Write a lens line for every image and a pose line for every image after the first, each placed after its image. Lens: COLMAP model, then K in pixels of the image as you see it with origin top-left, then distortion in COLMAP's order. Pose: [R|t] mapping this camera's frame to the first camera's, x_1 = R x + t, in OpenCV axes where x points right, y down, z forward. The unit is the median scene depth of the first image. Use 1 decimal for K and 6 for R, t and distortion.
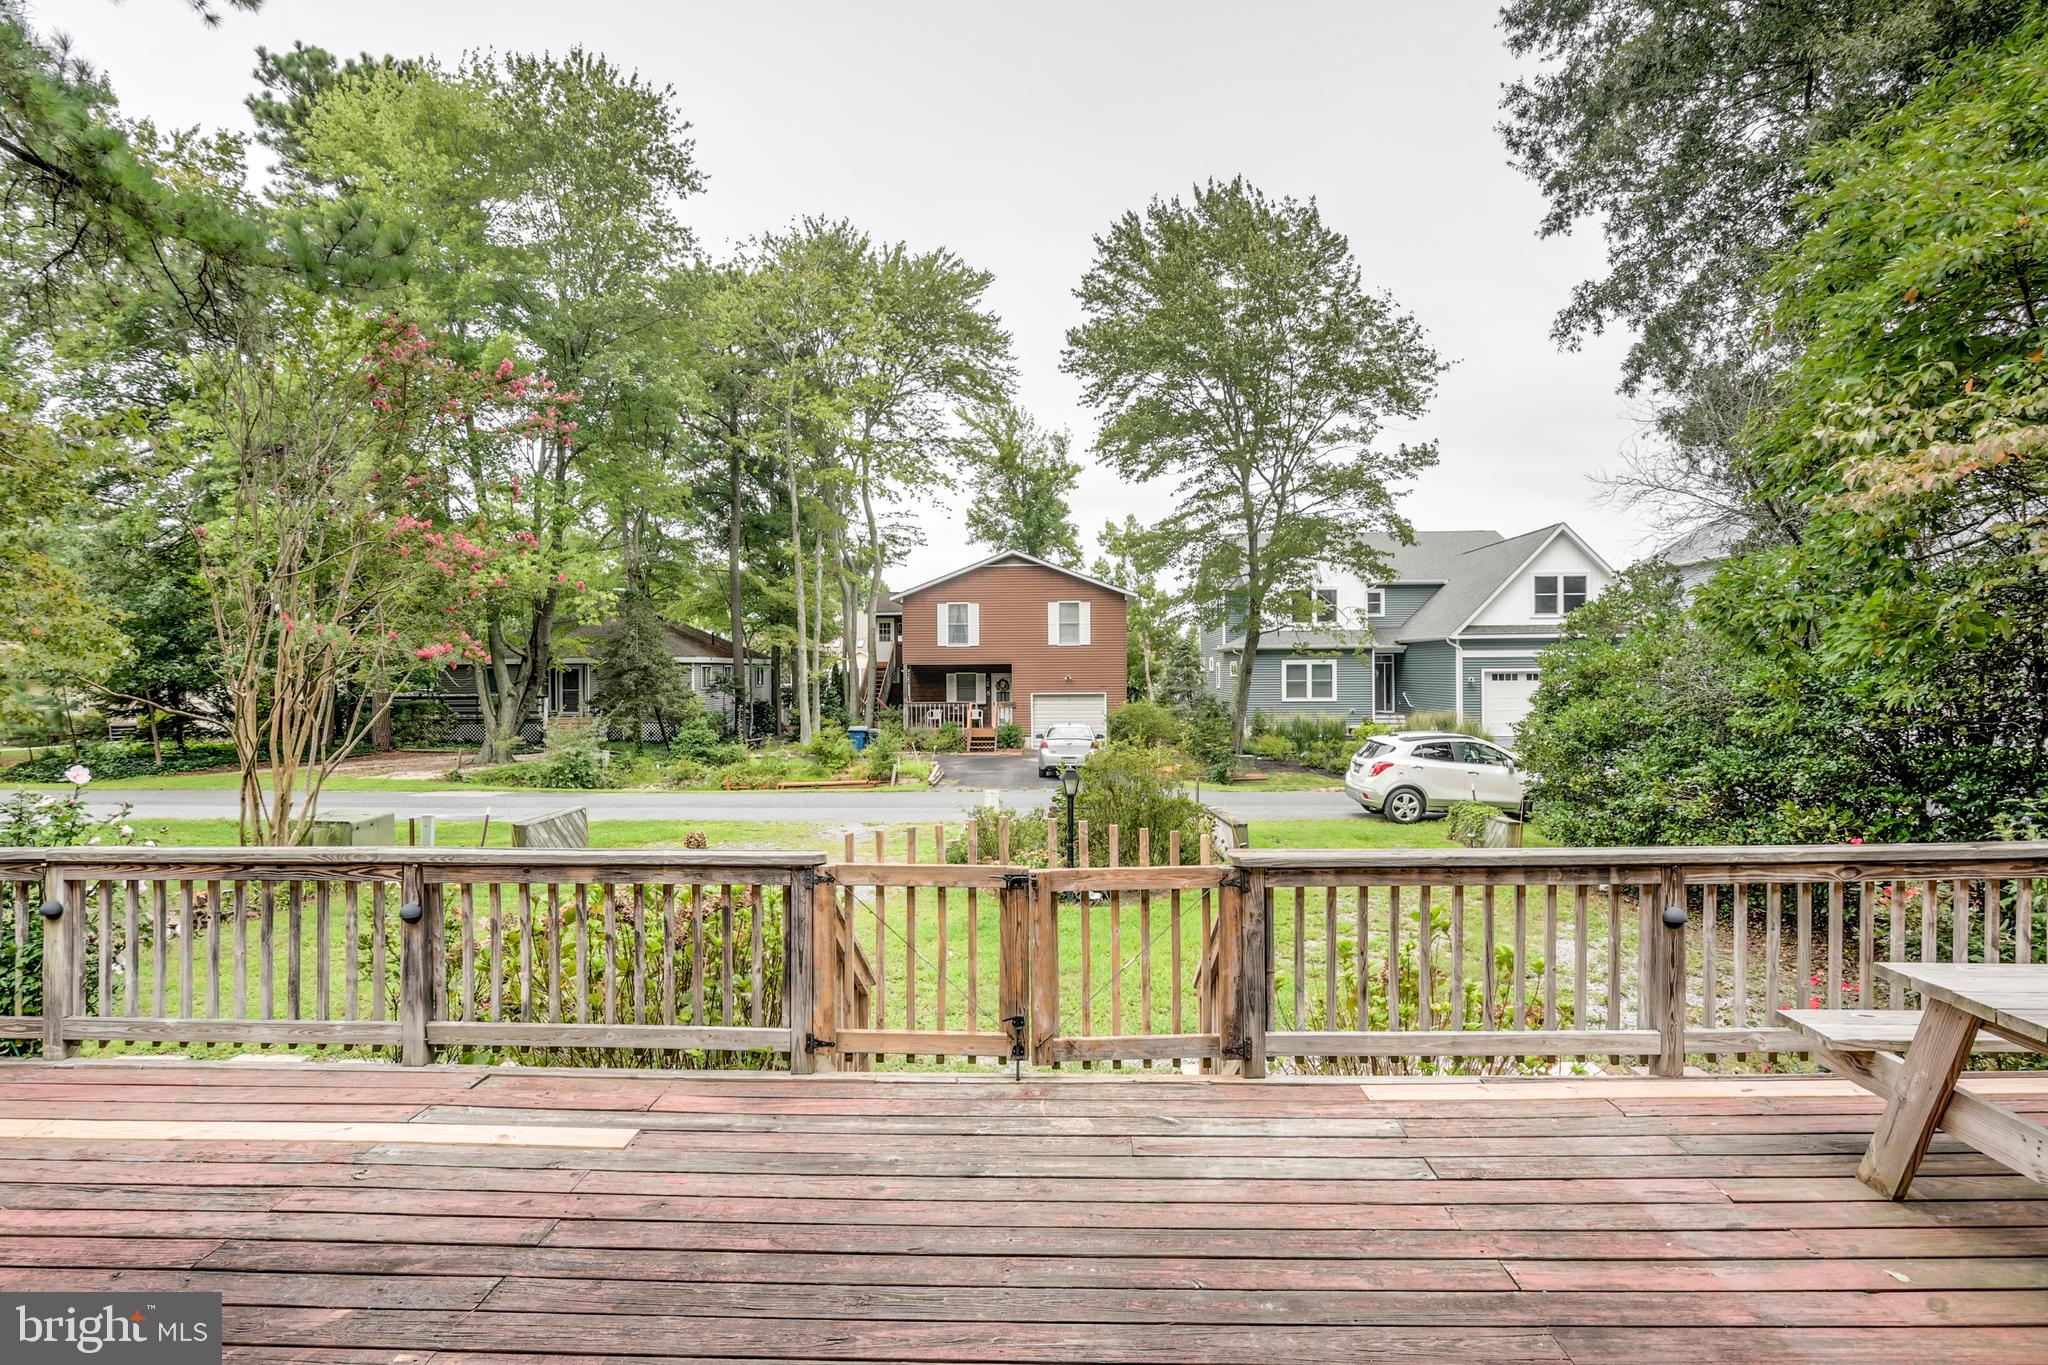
lens RADIAL K [[1026.9, 0, 1019.0], [0, 1026.9, 674.9], [0, 0, 1]] dist [-0.005099, -0.003112]
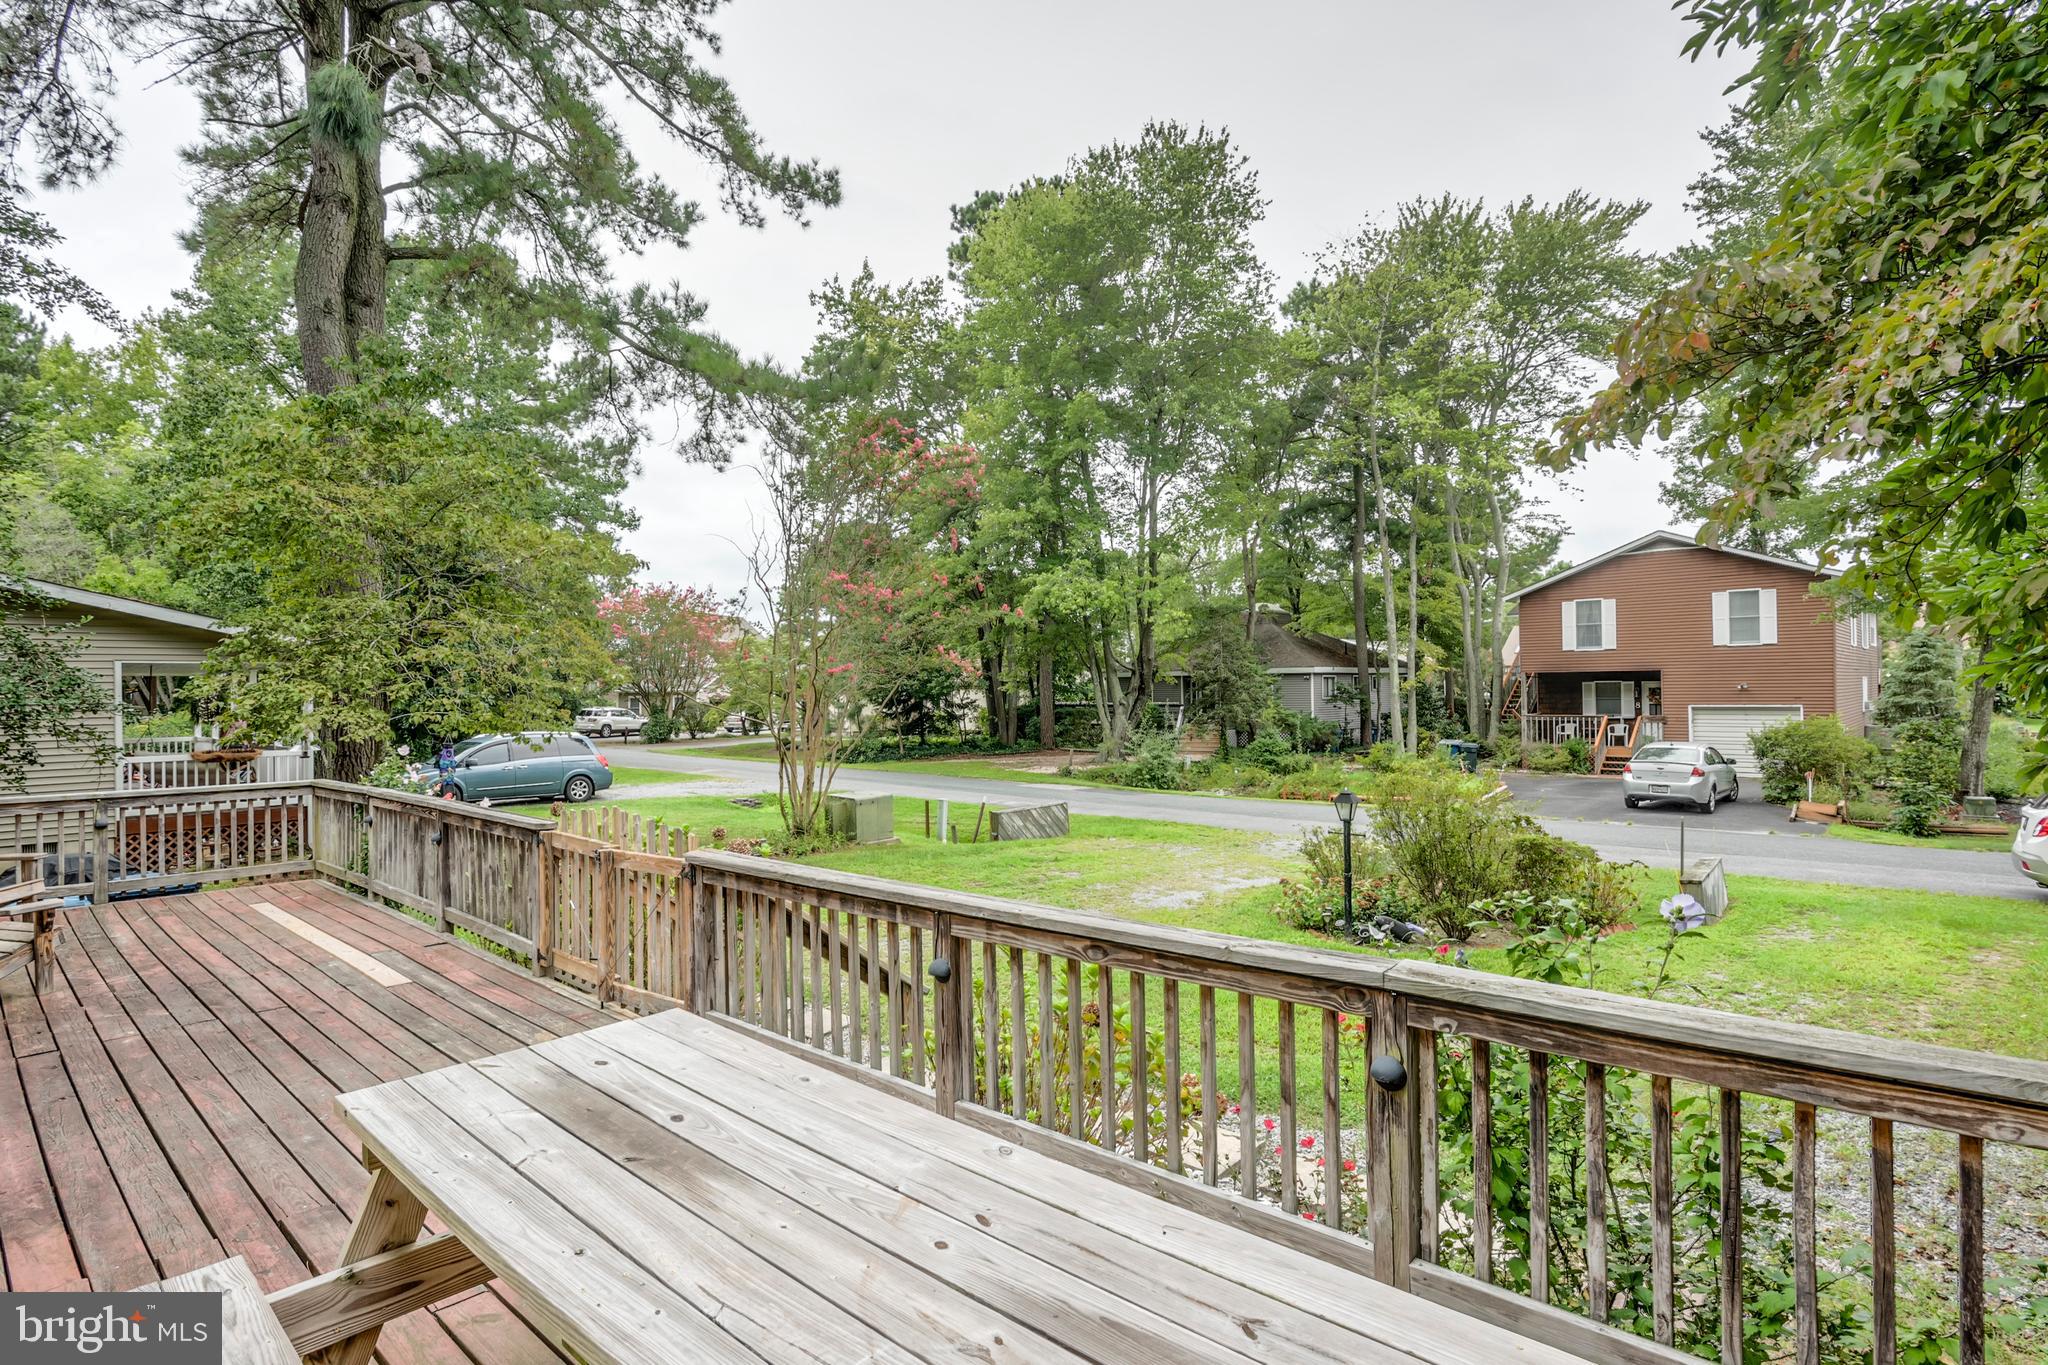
lens RADIAL K [[1026.9, 0, 1017.8], [0, 1026.9, 689.8], [0, 0, 1]] dist [-0.005099, -0.003112]
pose [[0.767946, -0.002304, -0.640511, 0.149907], [0.006331, 0.999972, 0.003994, -0.001509], [0.640484, -0.007123, 0.767939, 0.041163]]
